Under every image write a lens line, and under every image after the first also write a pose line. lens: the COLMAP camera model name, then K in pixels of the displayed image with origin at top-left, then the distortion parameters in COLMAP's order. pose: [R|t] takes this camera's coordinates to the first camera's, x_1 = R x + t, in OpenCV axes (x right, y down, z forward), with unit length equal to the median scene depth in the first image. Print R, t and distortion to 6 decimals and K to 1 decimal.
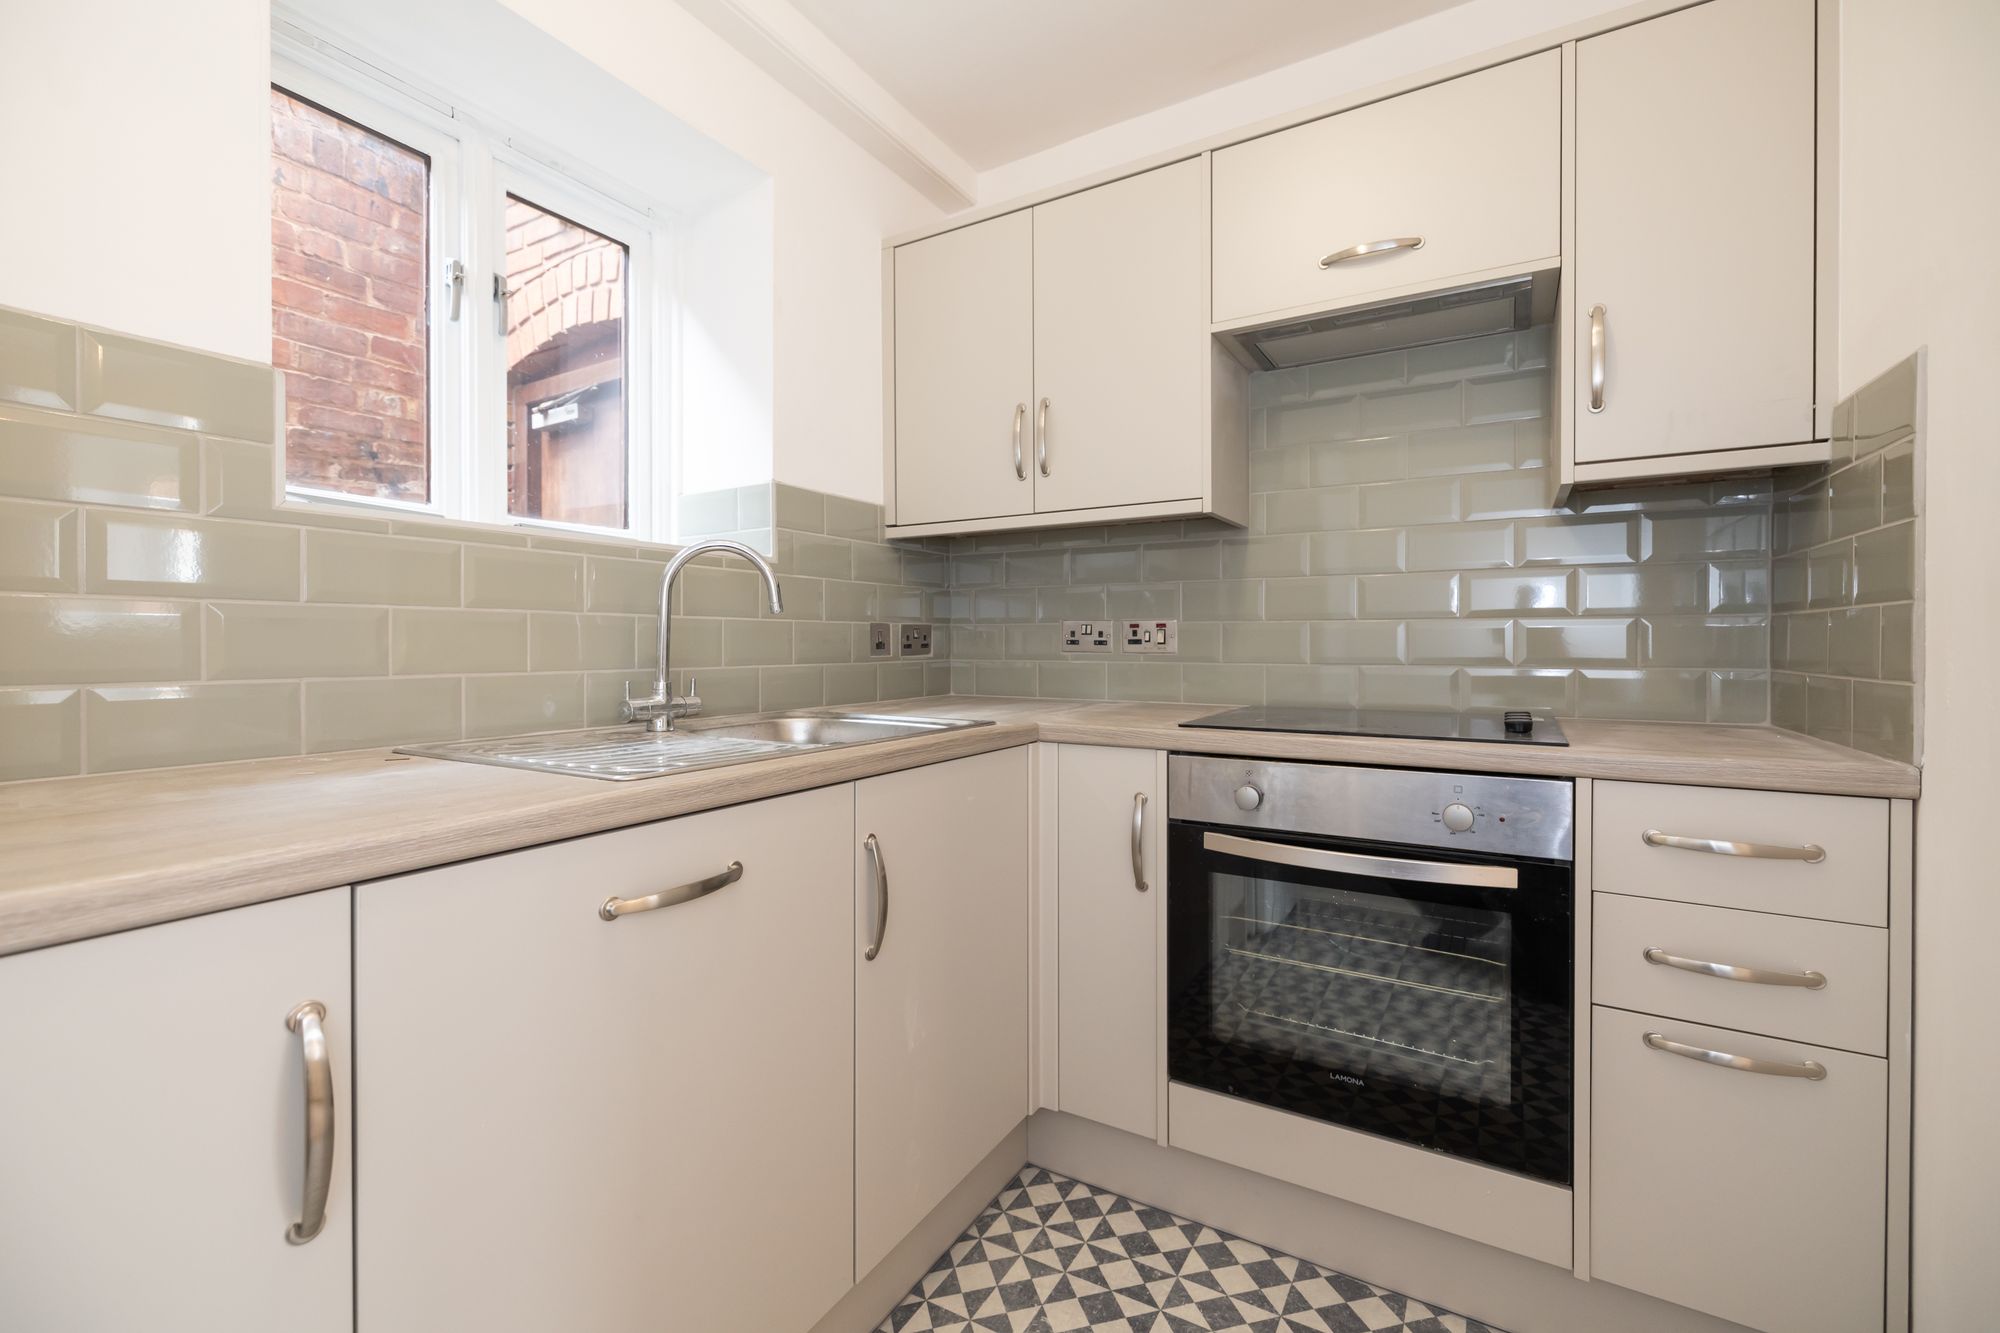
lens RADIAL K [[856.3, 0, 1000.3], [0, 856.3, 655.3], [0, 0, 1]] dist [-0.013528, -0.000487]
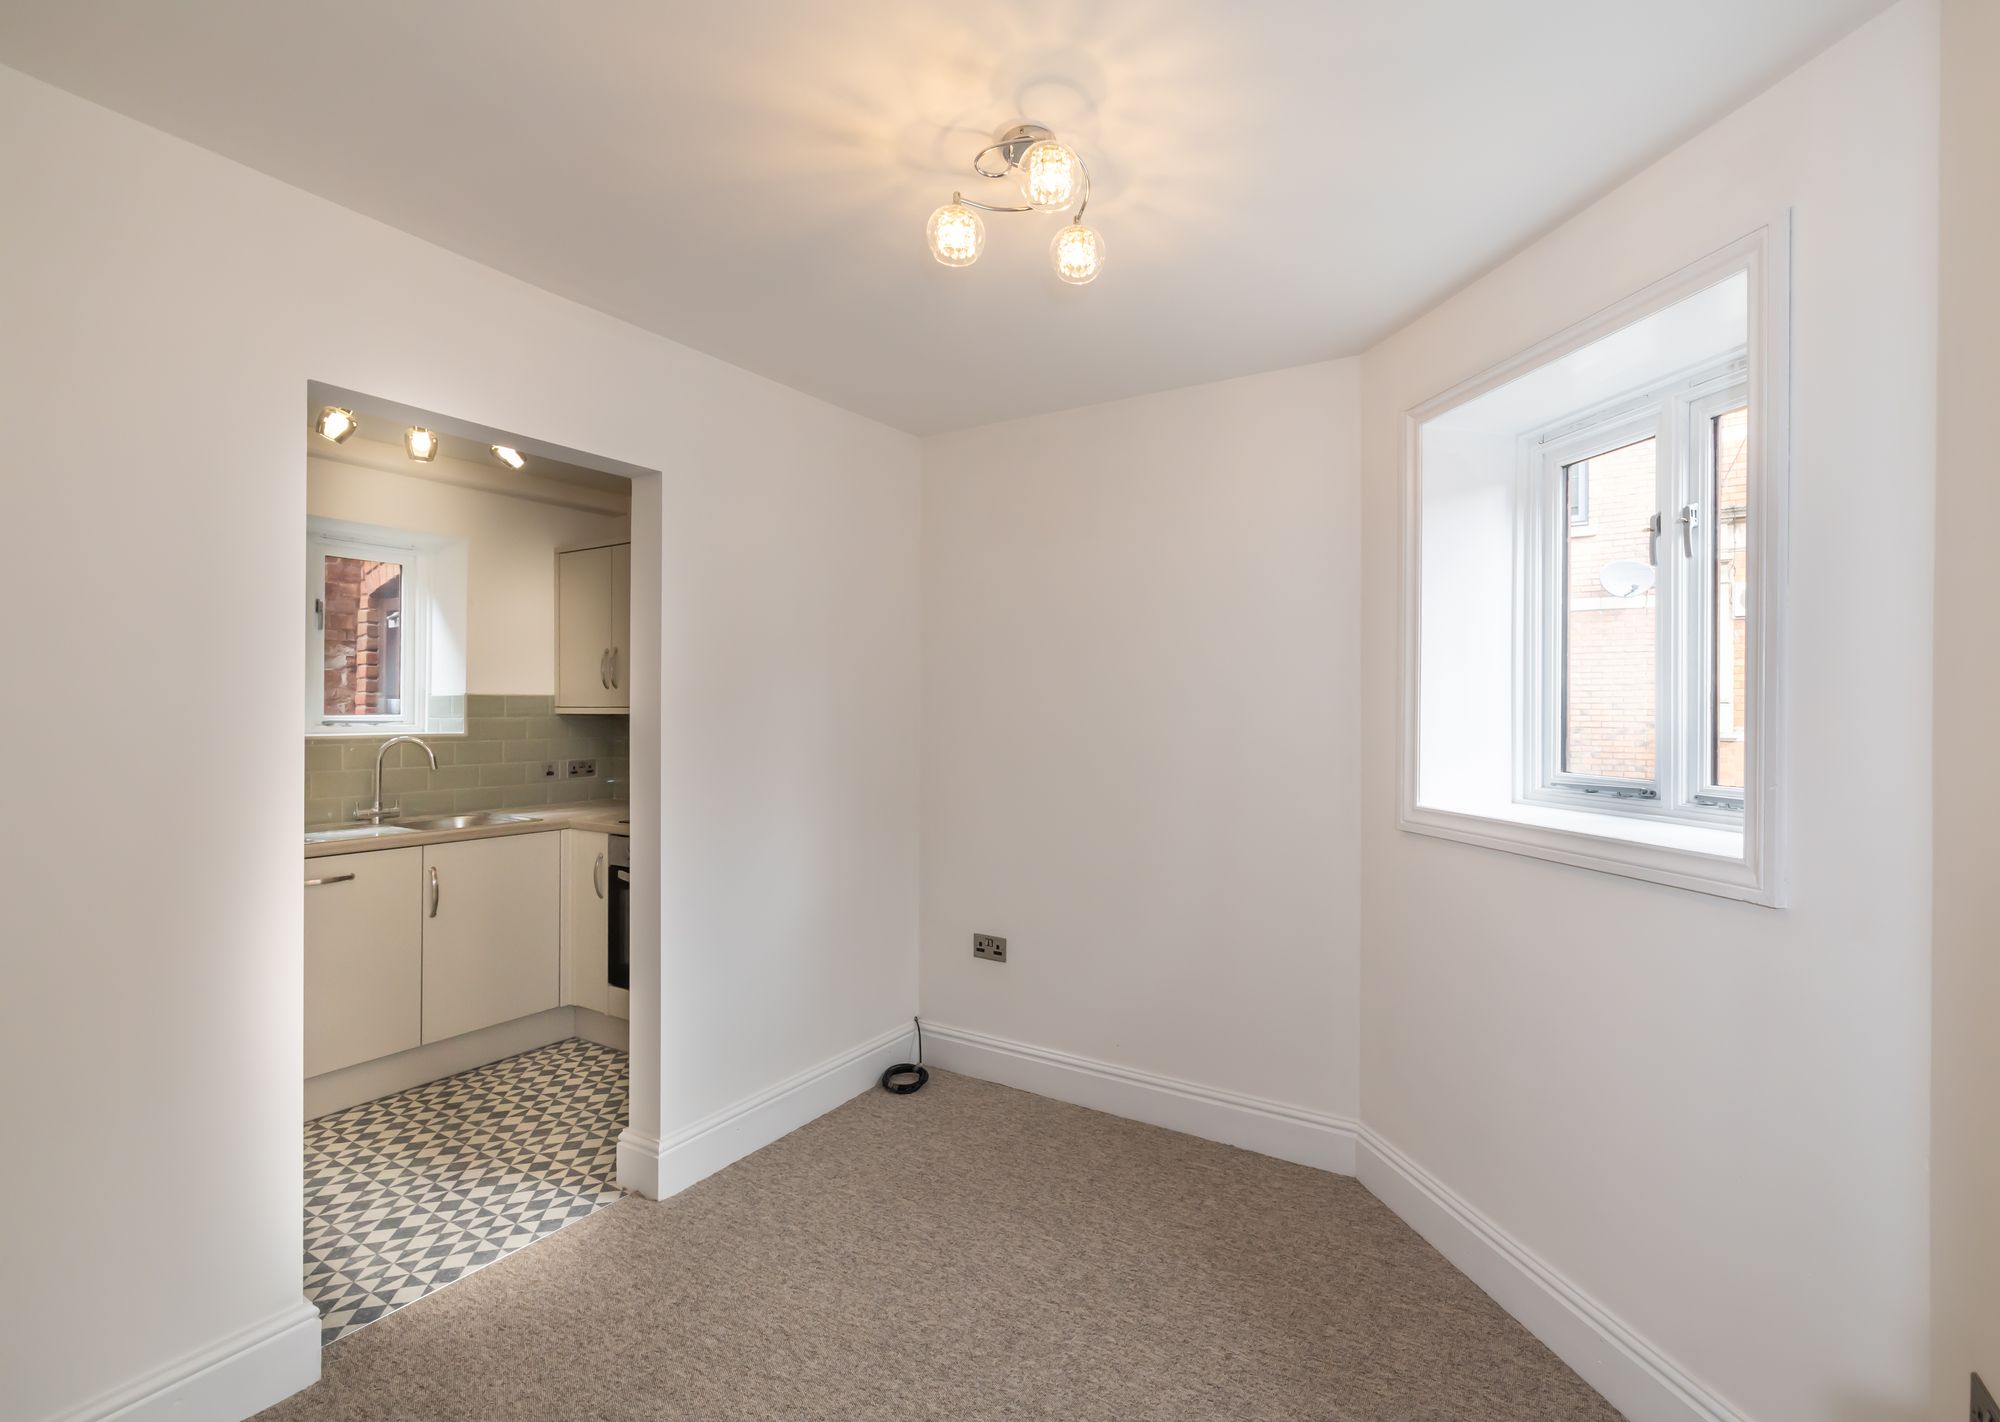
lens RADIAL K [[911.0, 0, 995.4], [0, 911.0, 716.1], [0, 0, 1]] dist [-0.000176, -0.000075]
pose [[0.999602, 0.000496, -0.028189, 1.156347], [-0.000876, 0.999909, -0.013469, -0.145920], [0.028180, 0.013488, 0.999512, -1.208362]]
